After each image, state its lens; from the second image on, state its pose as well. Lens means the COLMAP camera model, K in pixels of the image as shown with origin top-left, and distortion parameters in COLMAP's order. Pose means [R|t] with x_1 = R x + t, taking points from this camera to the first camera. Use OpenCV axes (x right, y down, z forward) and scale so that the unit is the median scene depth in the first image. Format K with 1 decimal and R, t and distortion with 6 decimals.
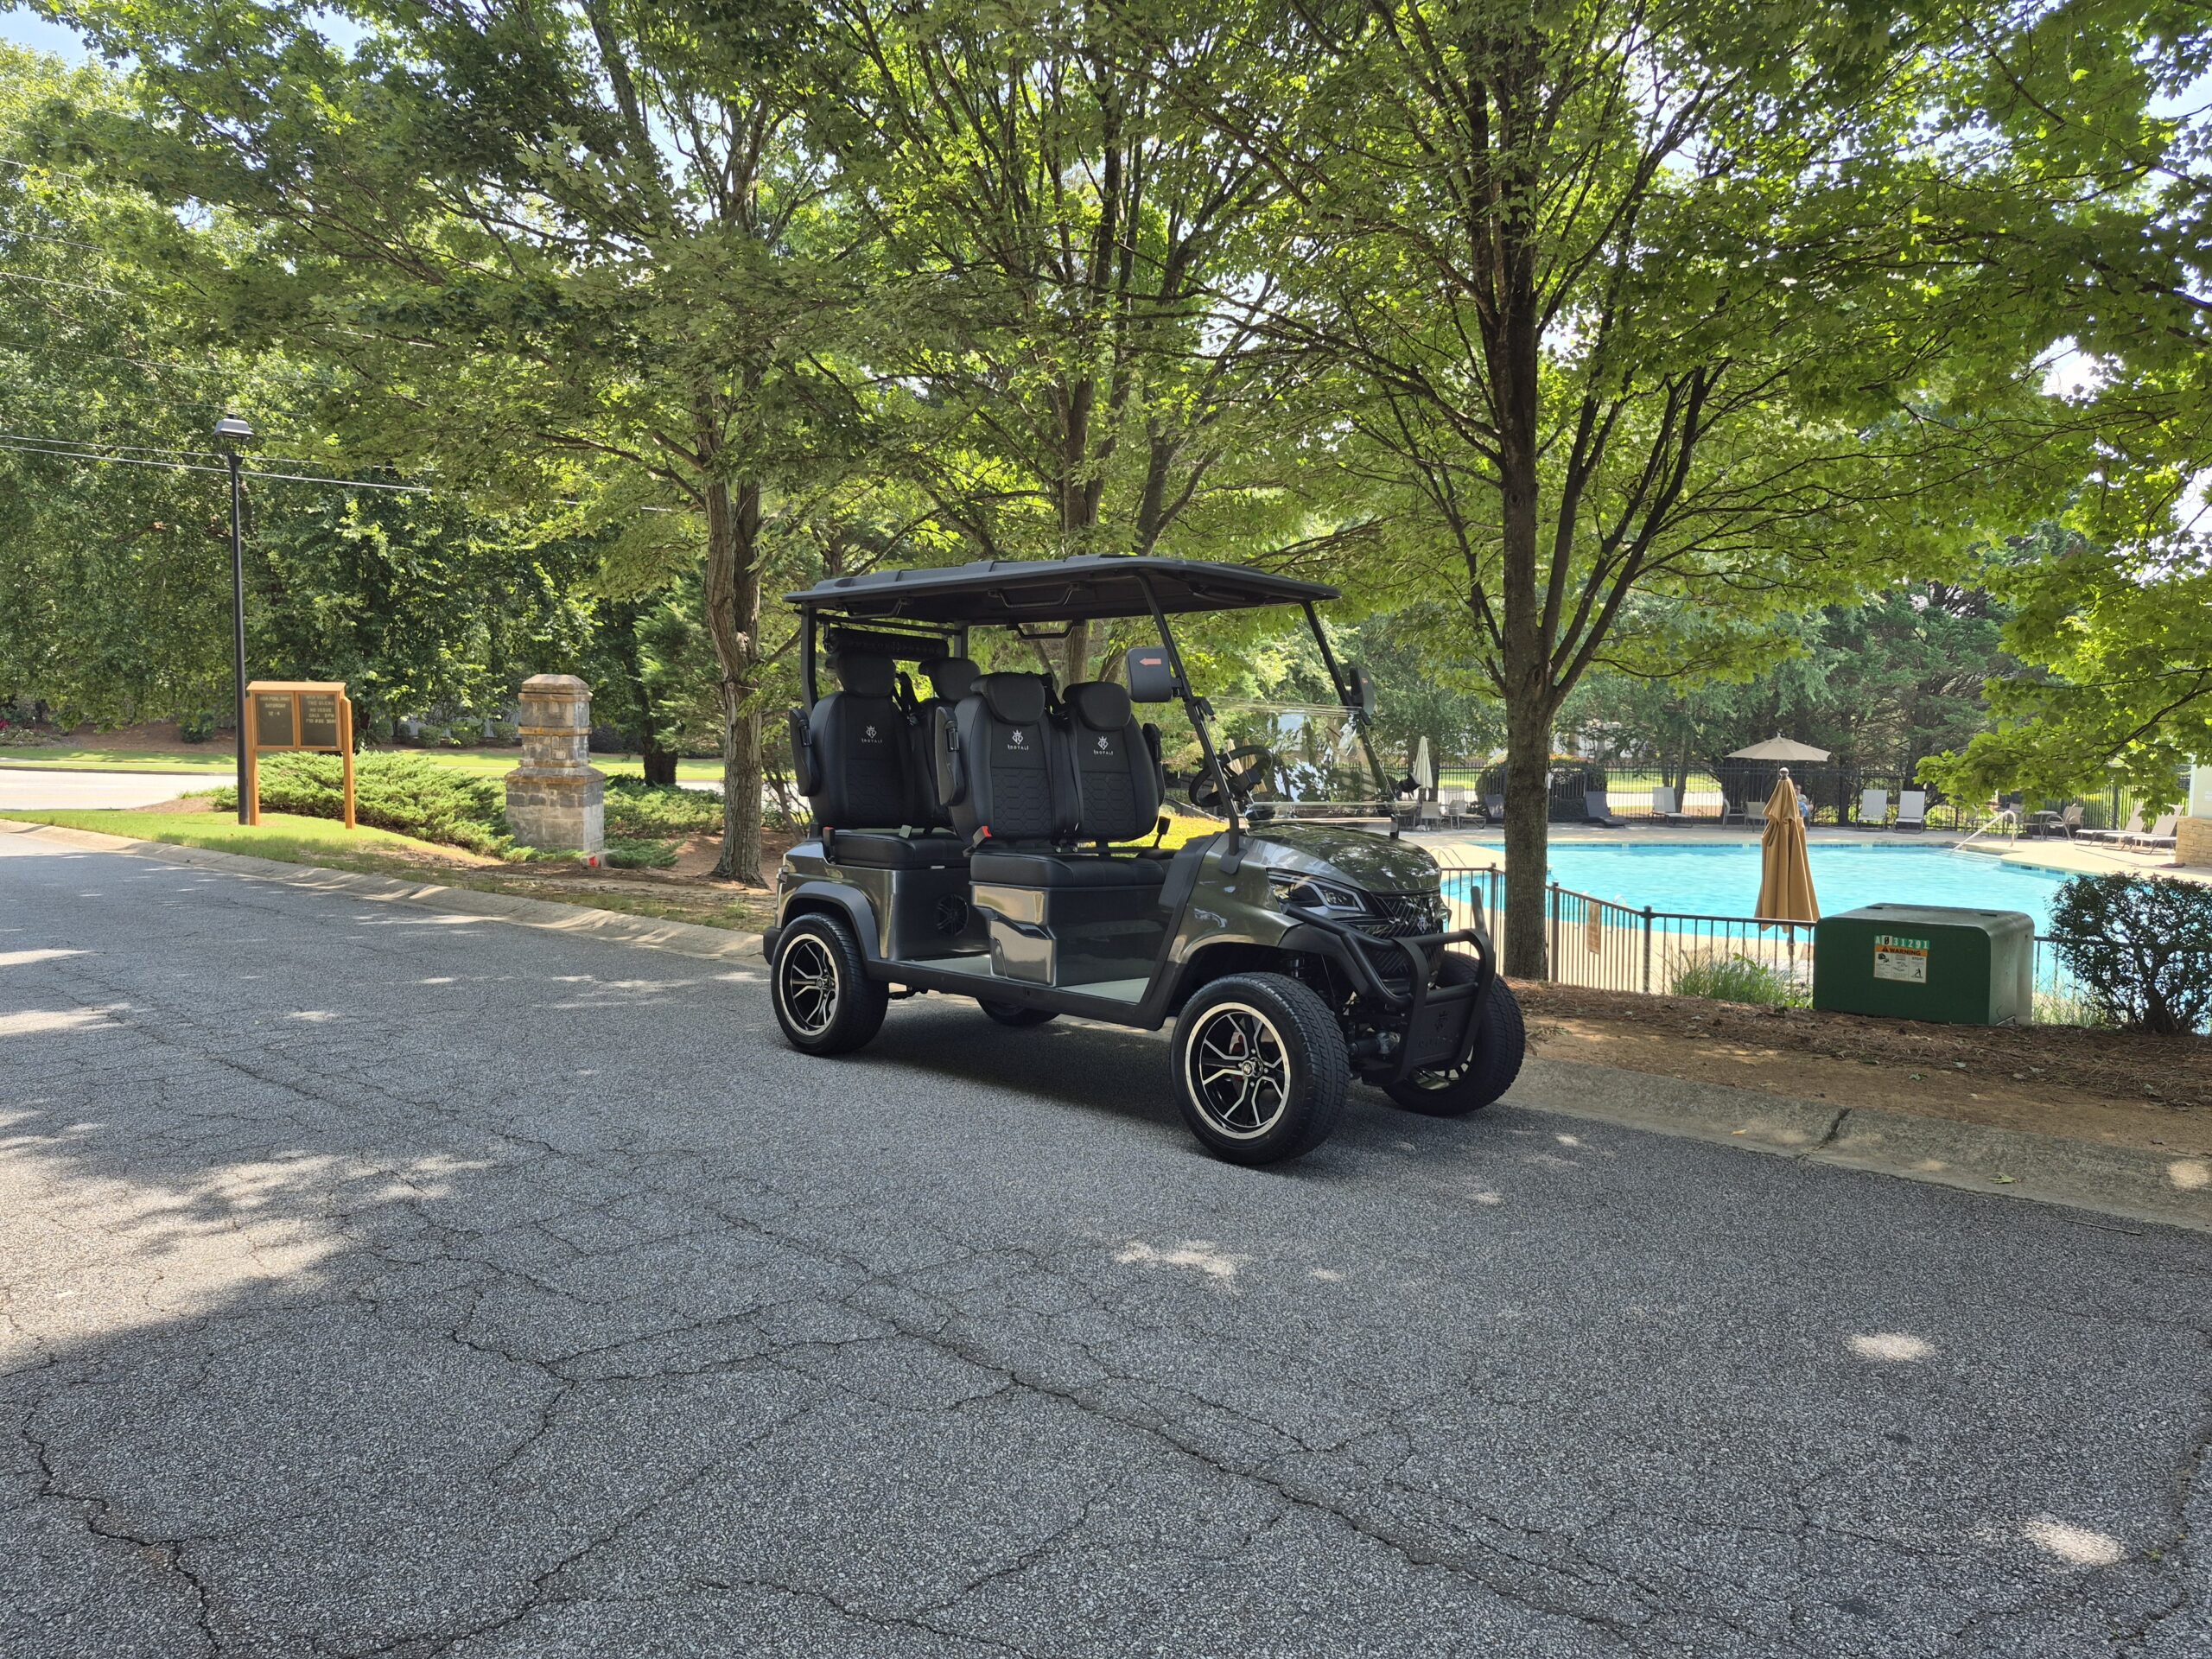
lens RADIAL K [[1534.5, 0, 1112.5], [0, 1534.5, 822.2], [0, 0, 1]] dist [0.108495, -0.131613]
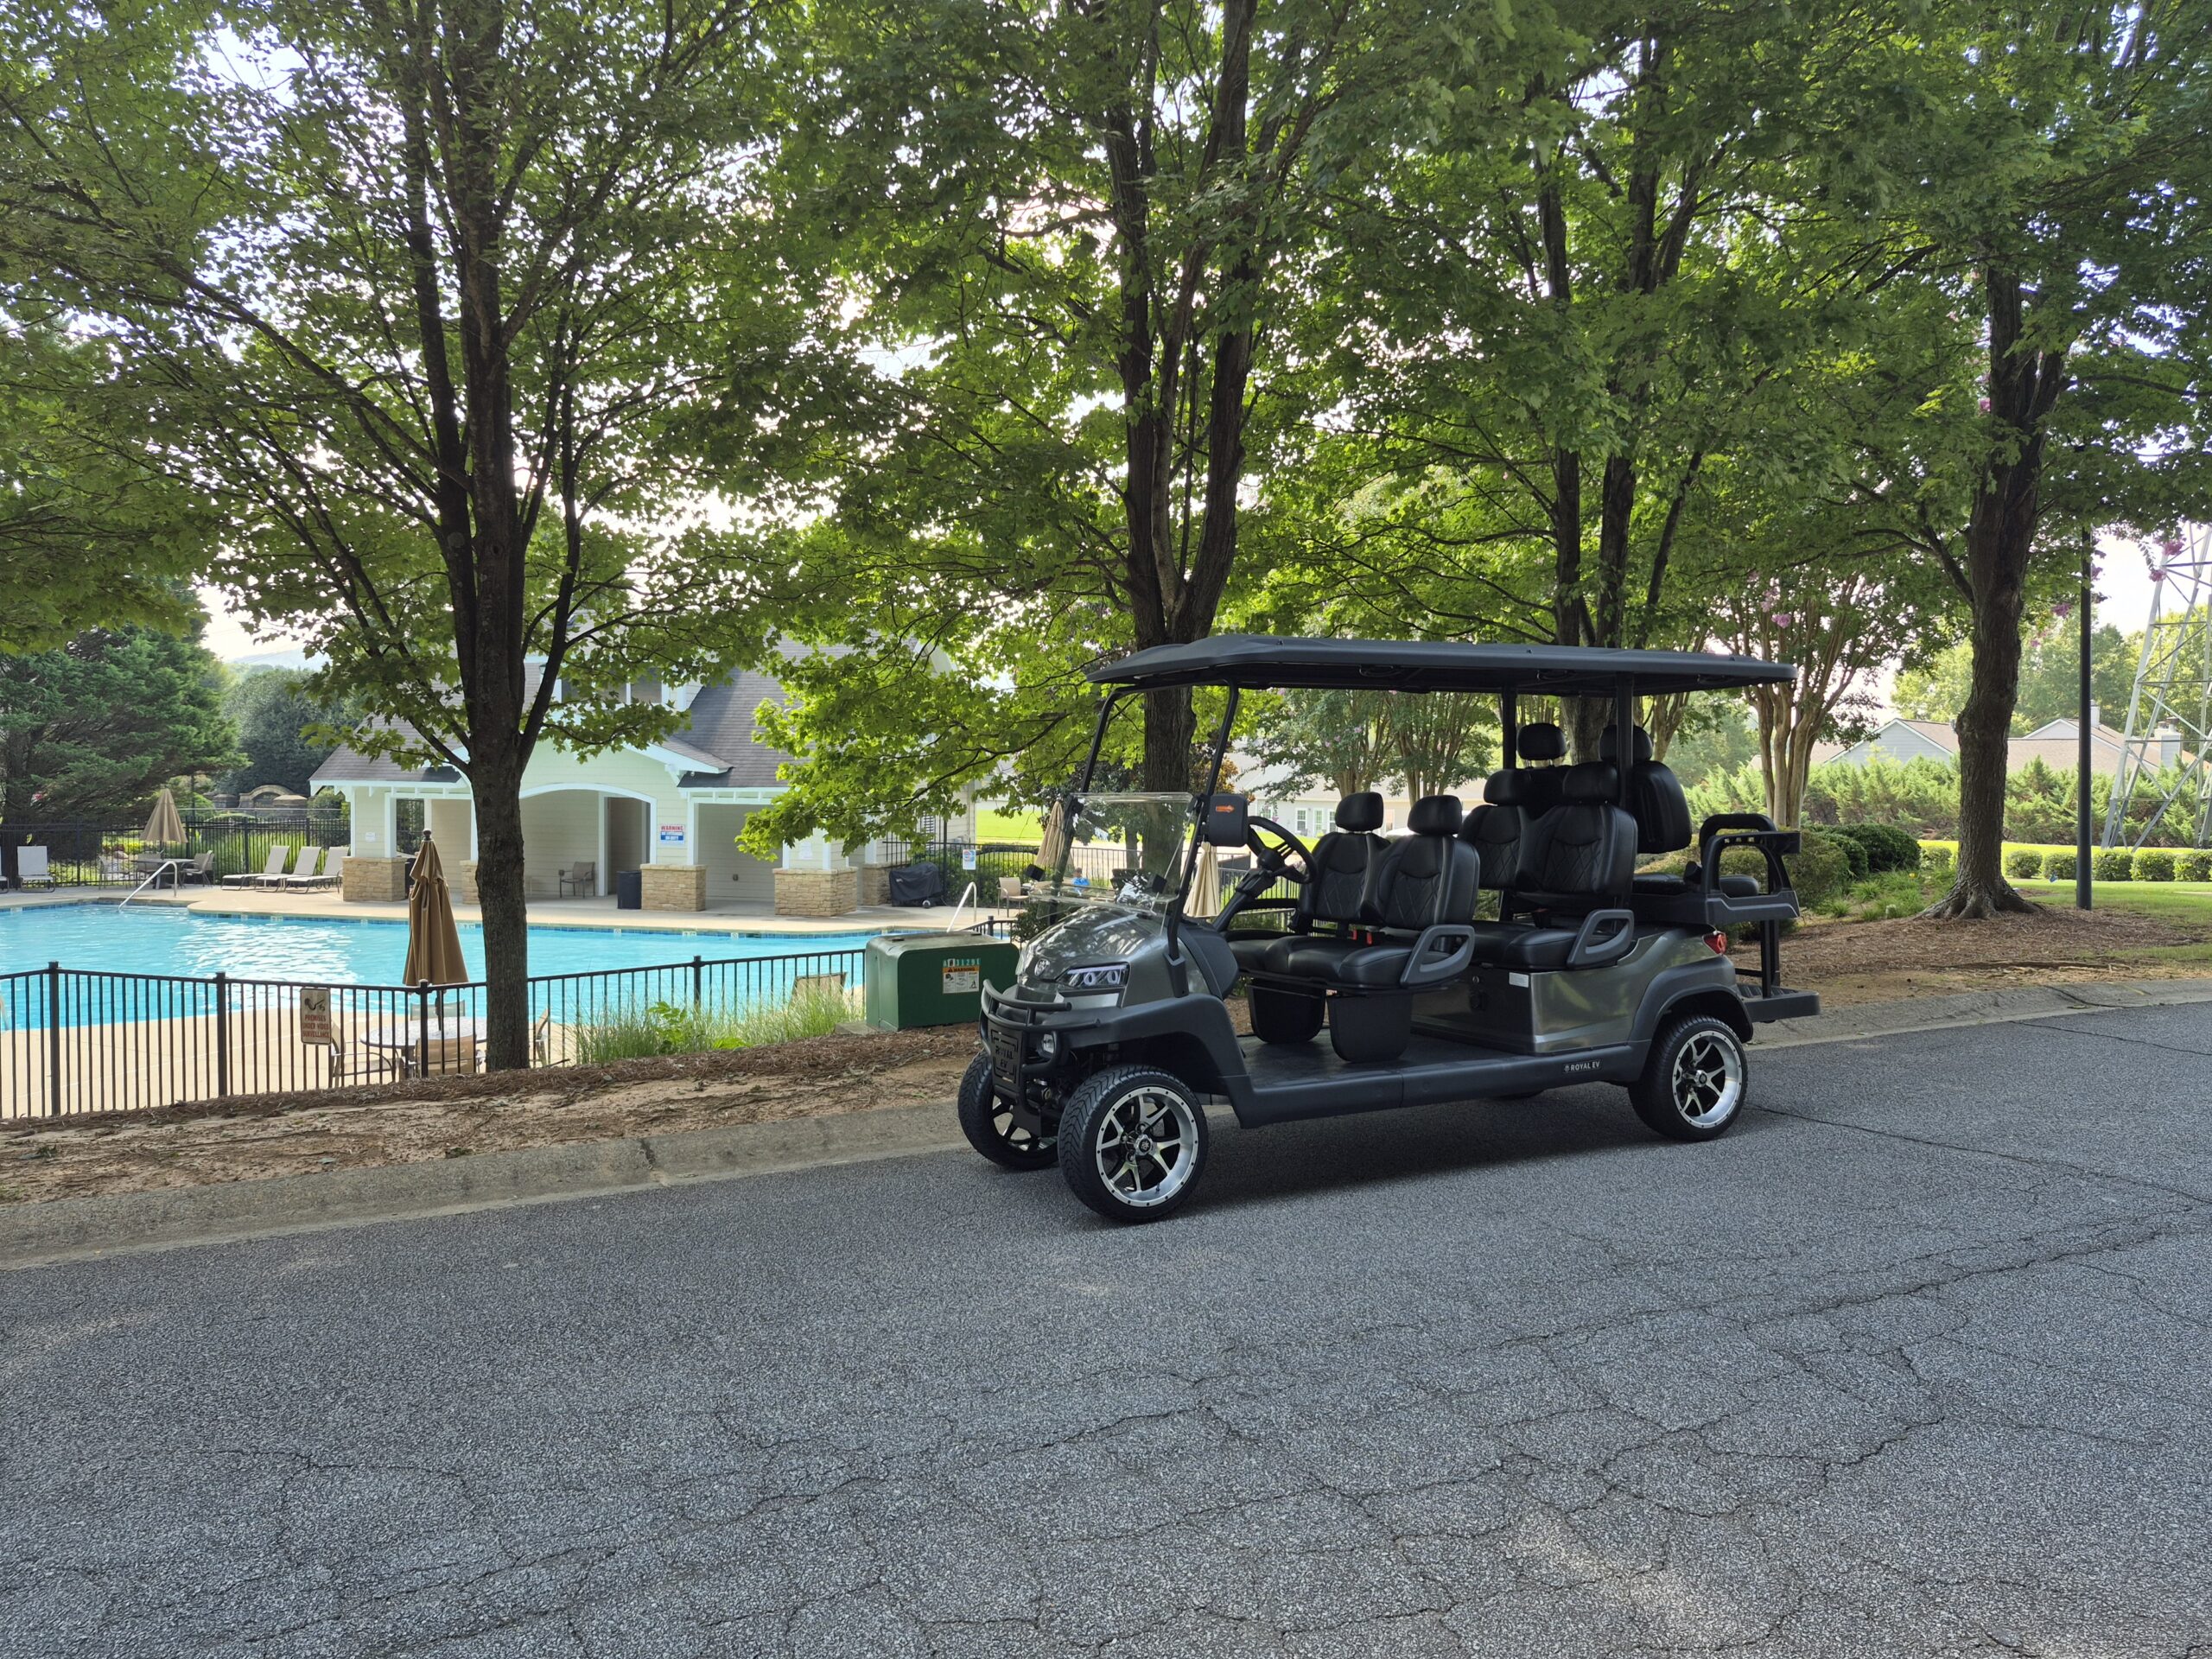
lens RADIAL K [[1534.5, 0, 1112.5], [0, 1534.5, 822.2], [0, 0, 1]] dist [0.108495, -0.131613]
pose [[0.344015, -0.035983, 0.938274, -0.391964], [0.060477, 0.998040, 0.016101, -0.031702], [-0.937015, 0.051205, 0.345517, 0.280201]]
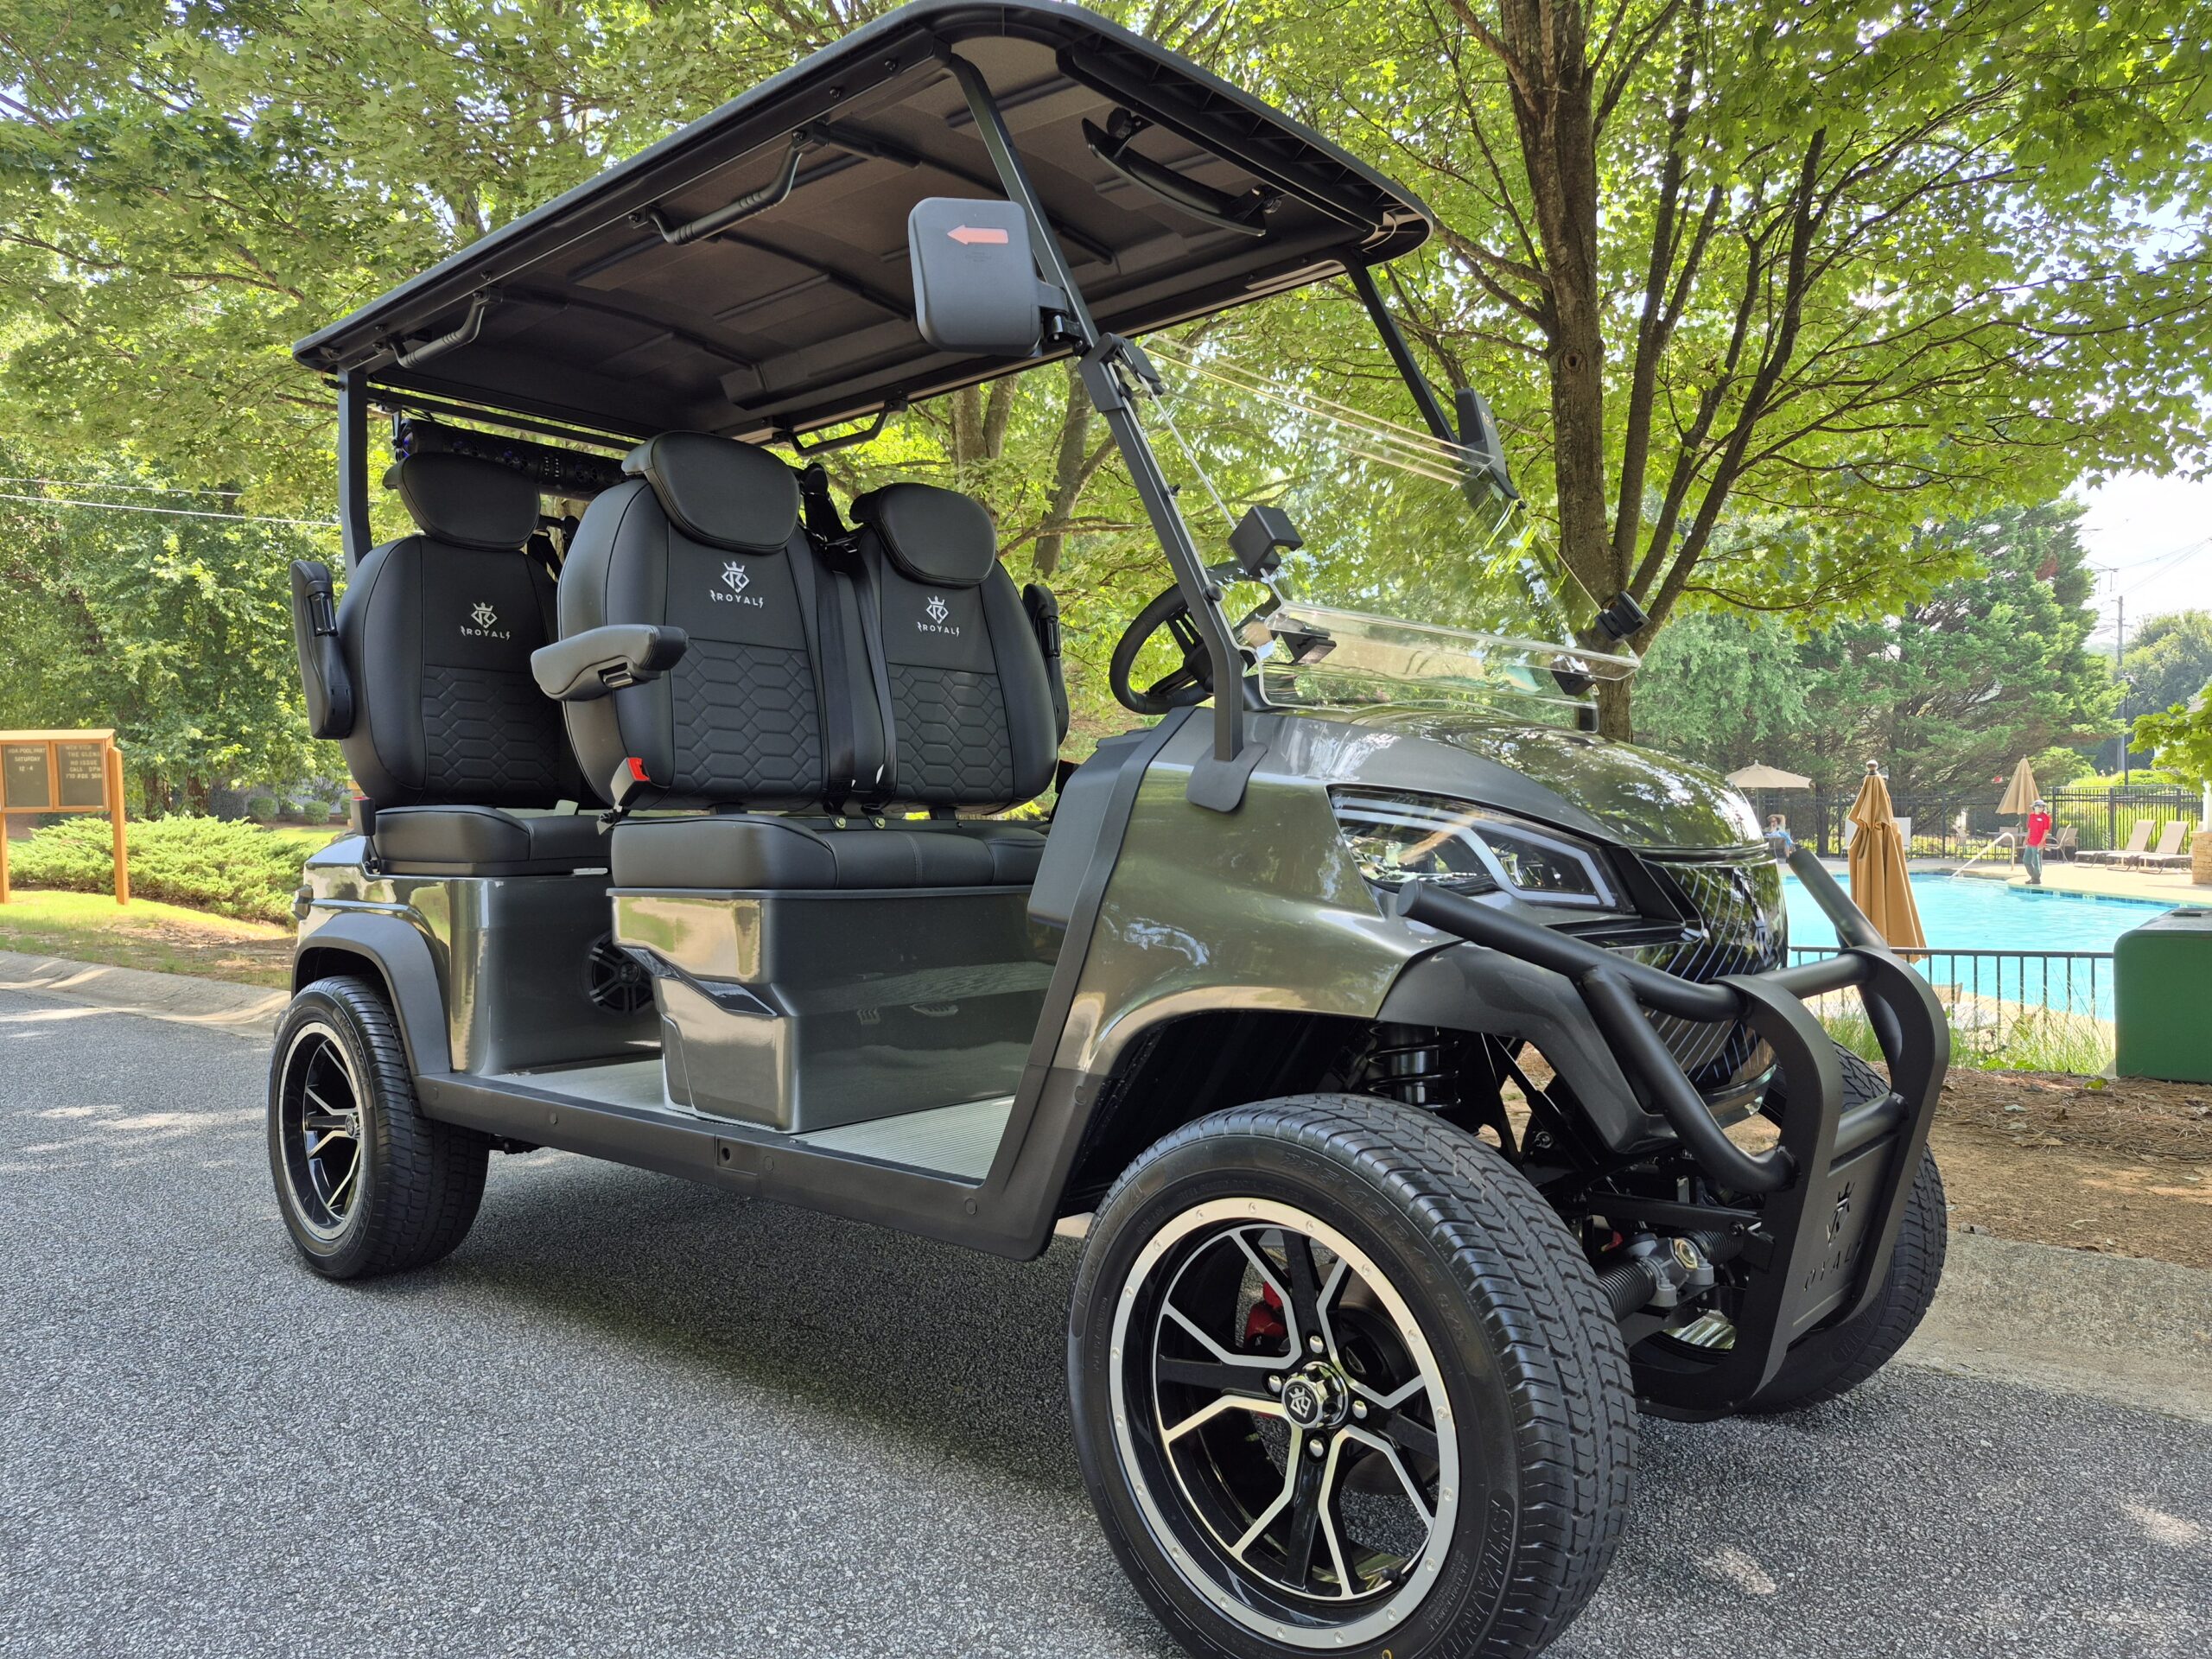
lens RADIAL K [[1549.2, 0, 1129.4], [0, 1549.2, 836.0], [0, 0, 1]] dist [0.017373, -0.001100]
pose [[0.998466, -0.030544, 0.046190, 0.015266], [0.032035, 0.998978, -0.031894, 0.019223], [-0.045169, 0.033324, 0.998423, 0.251784]]
